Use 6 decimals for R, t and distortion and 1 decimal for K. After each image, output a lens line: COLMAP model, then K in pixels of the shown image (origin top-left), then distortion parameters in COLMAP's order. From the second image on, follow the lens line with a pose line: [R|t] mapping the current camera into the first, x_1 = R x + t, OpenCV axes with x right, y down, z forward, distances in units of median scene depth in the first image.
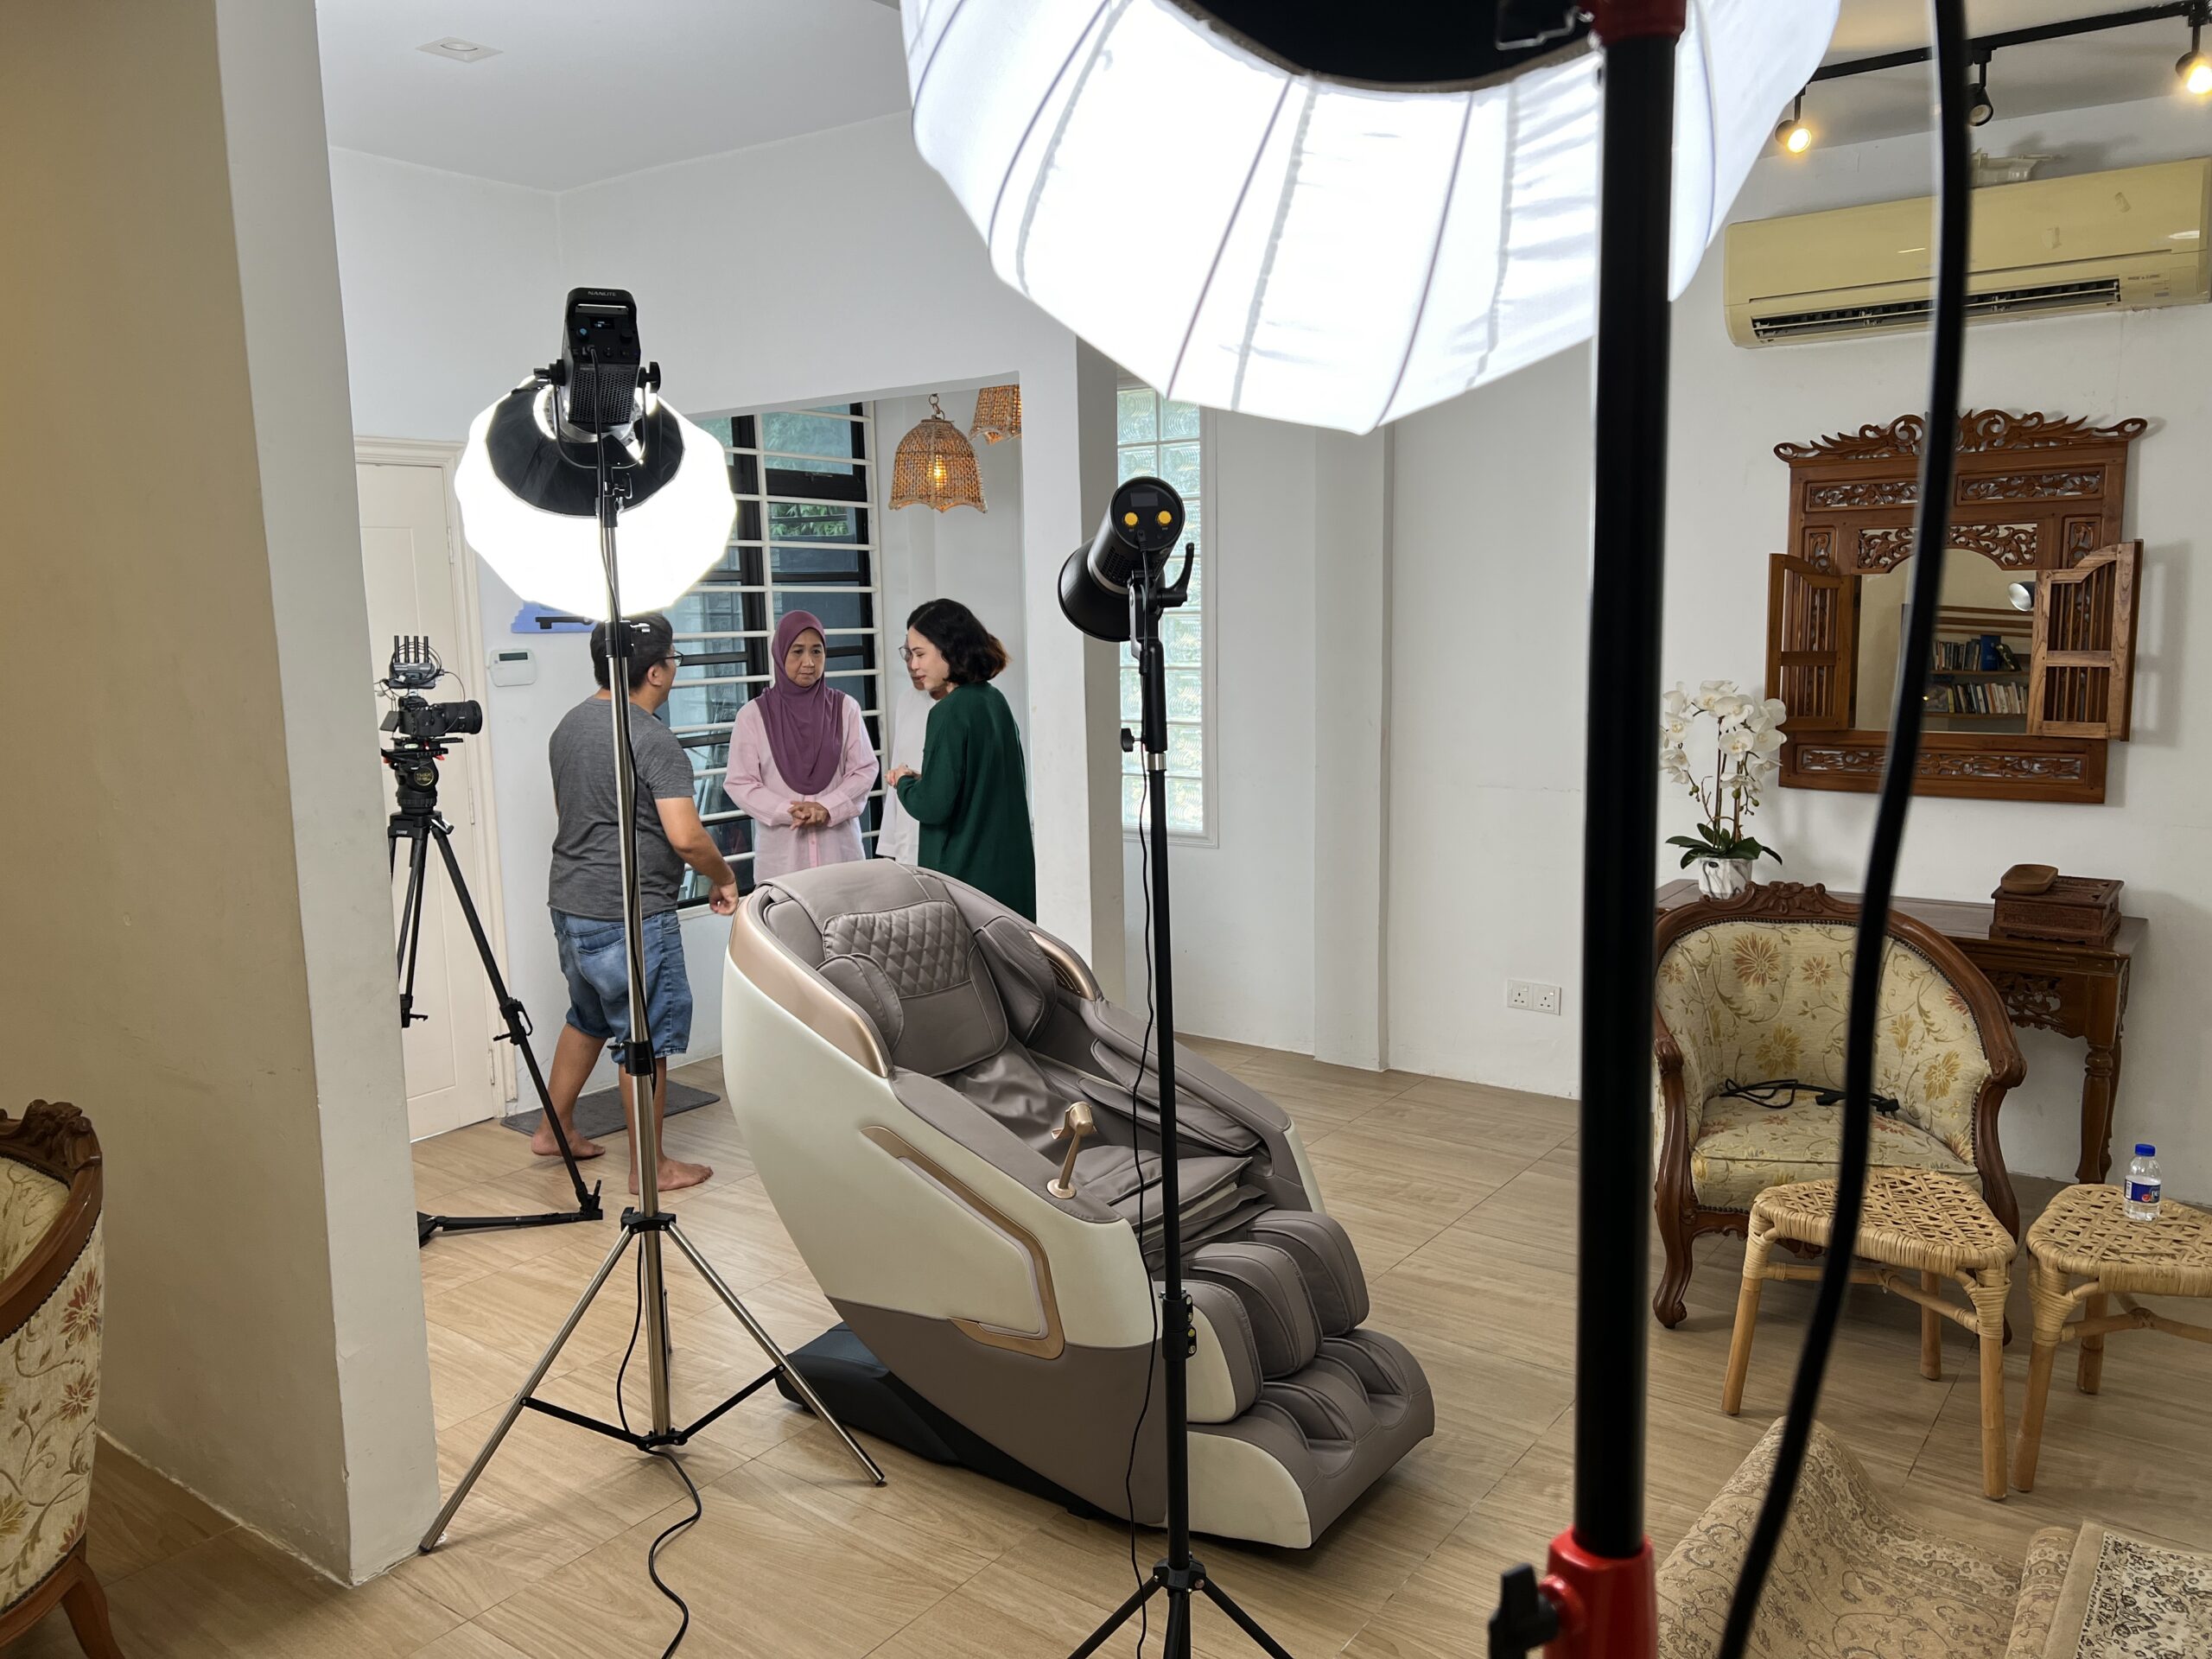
lens RADIAL K [[1672.2, 0, 1106.0], [0, 1672.2, 829.5], [0, 0, 1]] dist [0.073962, -0.045272]
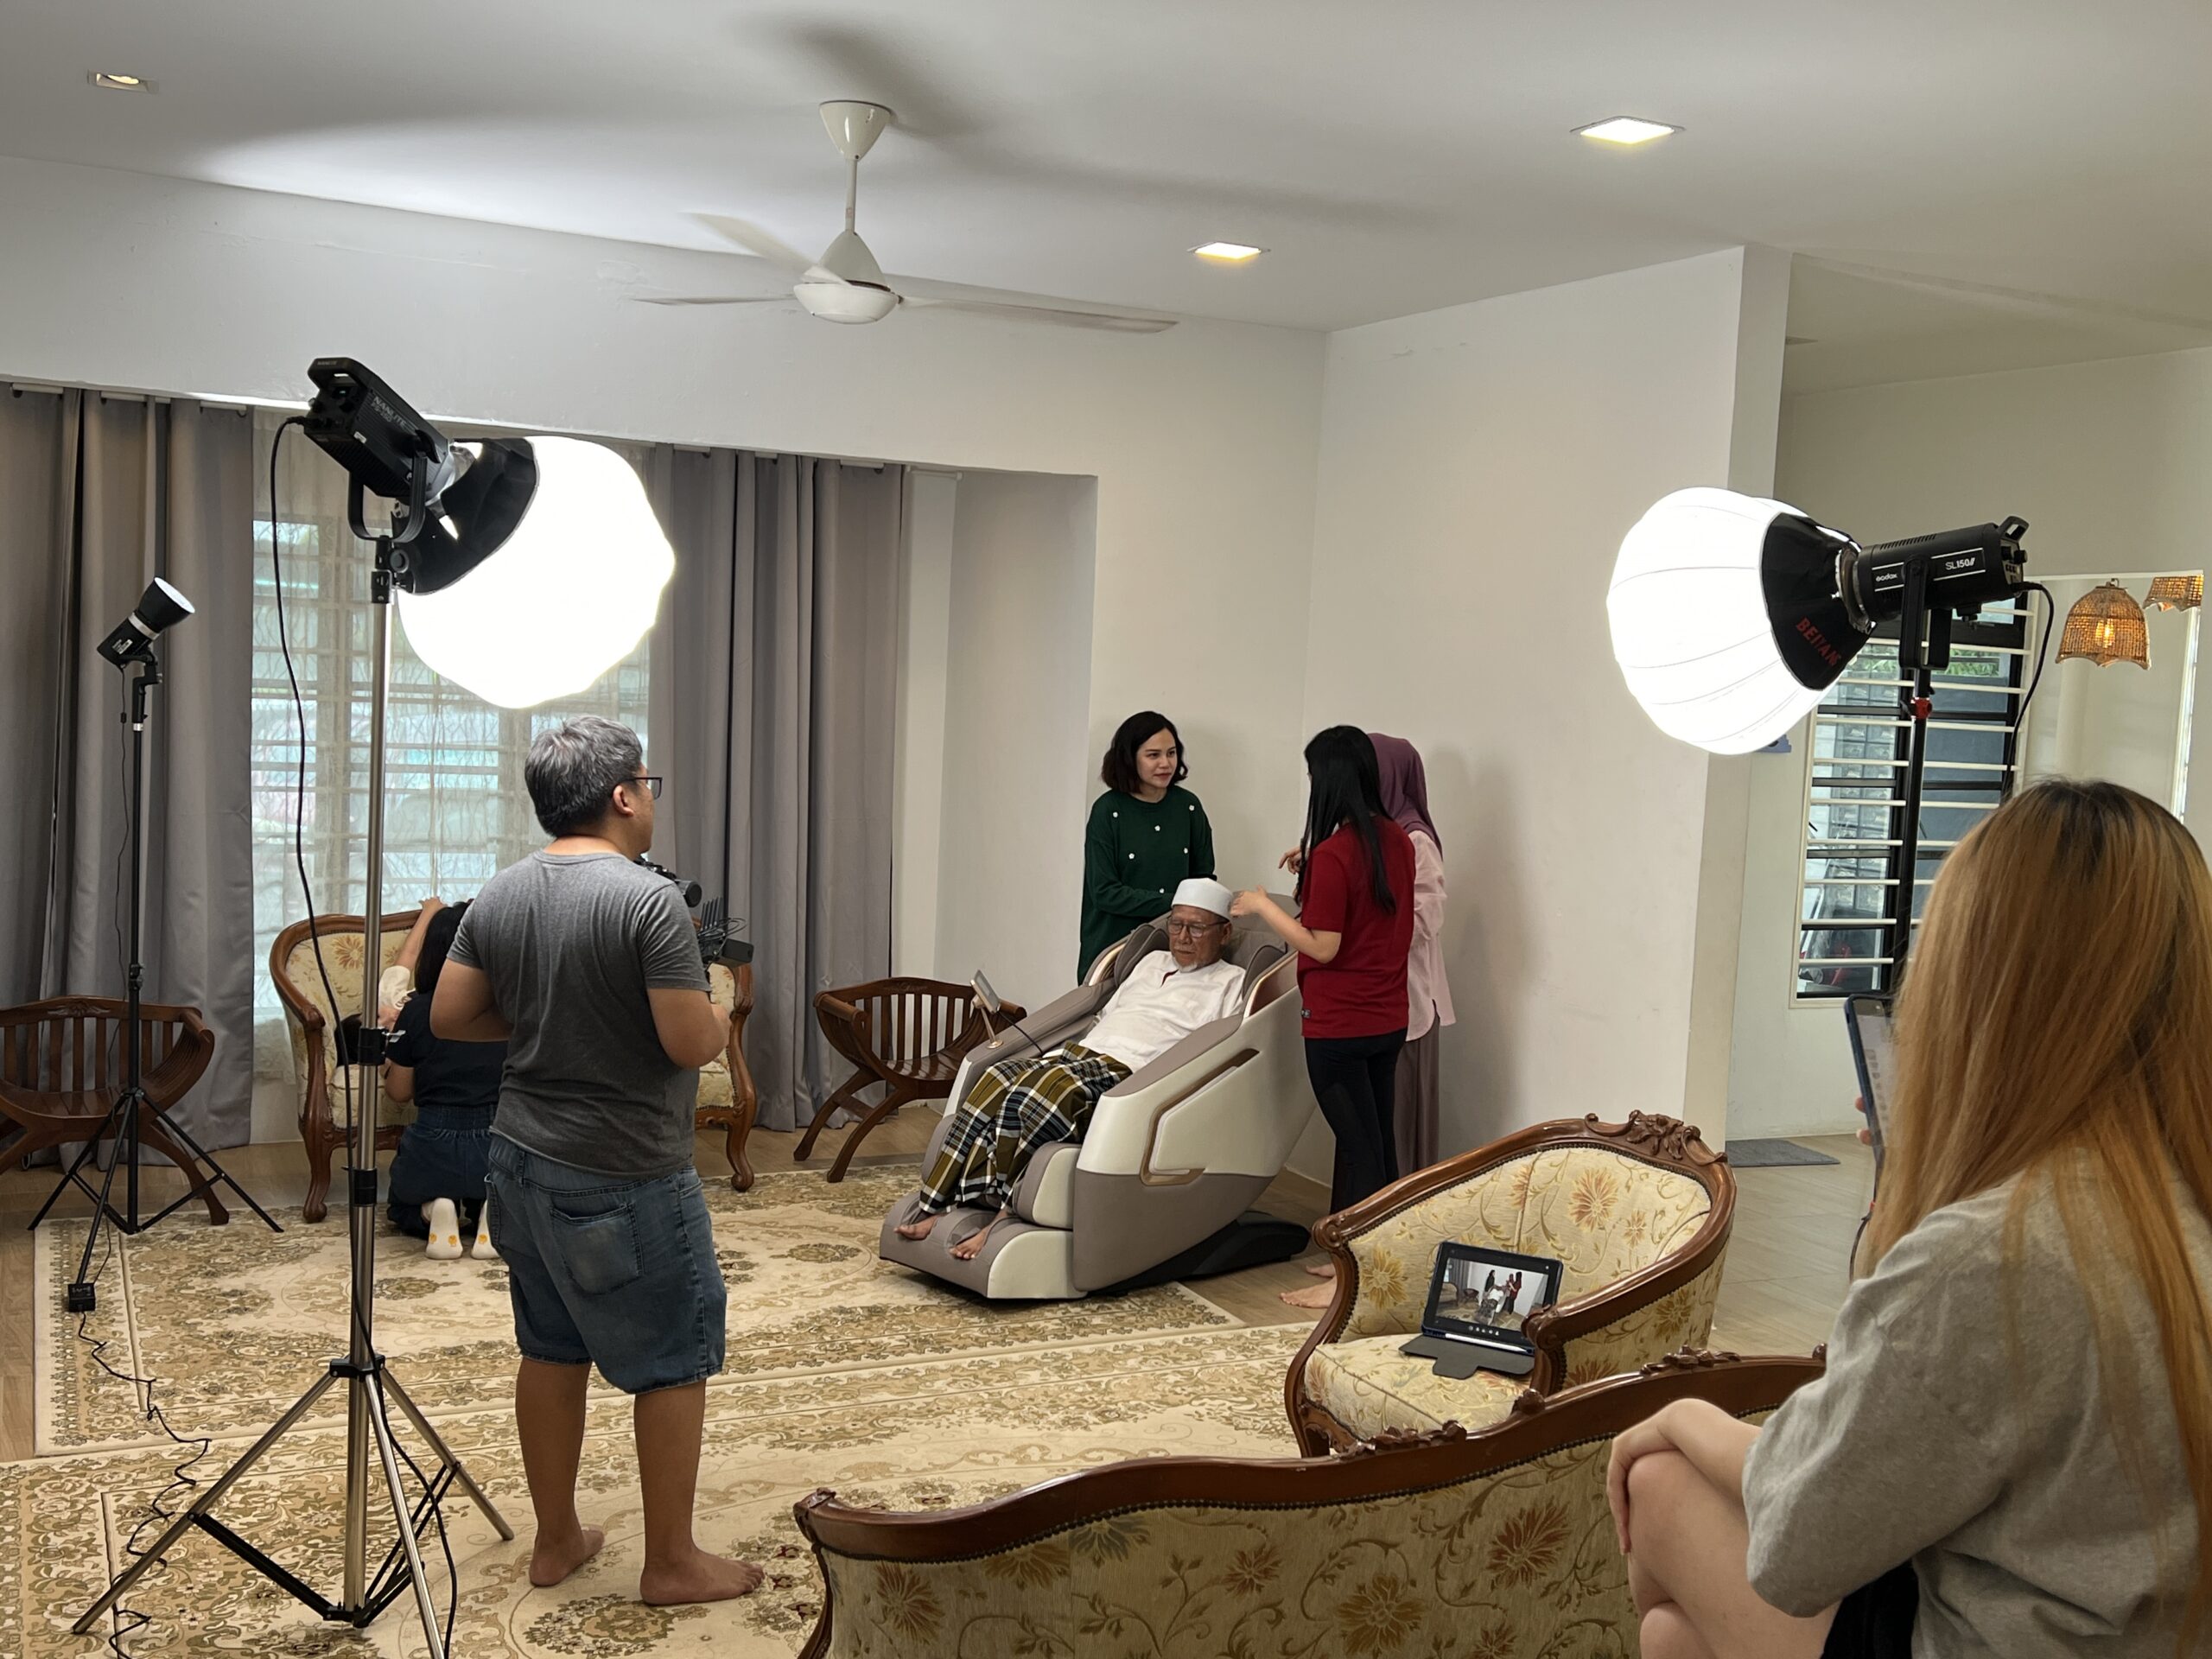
lens RADIAL K [[2224.7, 0, 1106.0], [0, 2224.7, 829.5], [0, 0, 1]] dist [0.113021, -0.181980]
pose [[0.884496, 0.094122, -0.456954, 0.011644], [-0.130028, 0.990363, -0.047694, 0.091177], [0.448061, 0.101602, 0.888211, -0.759229]]
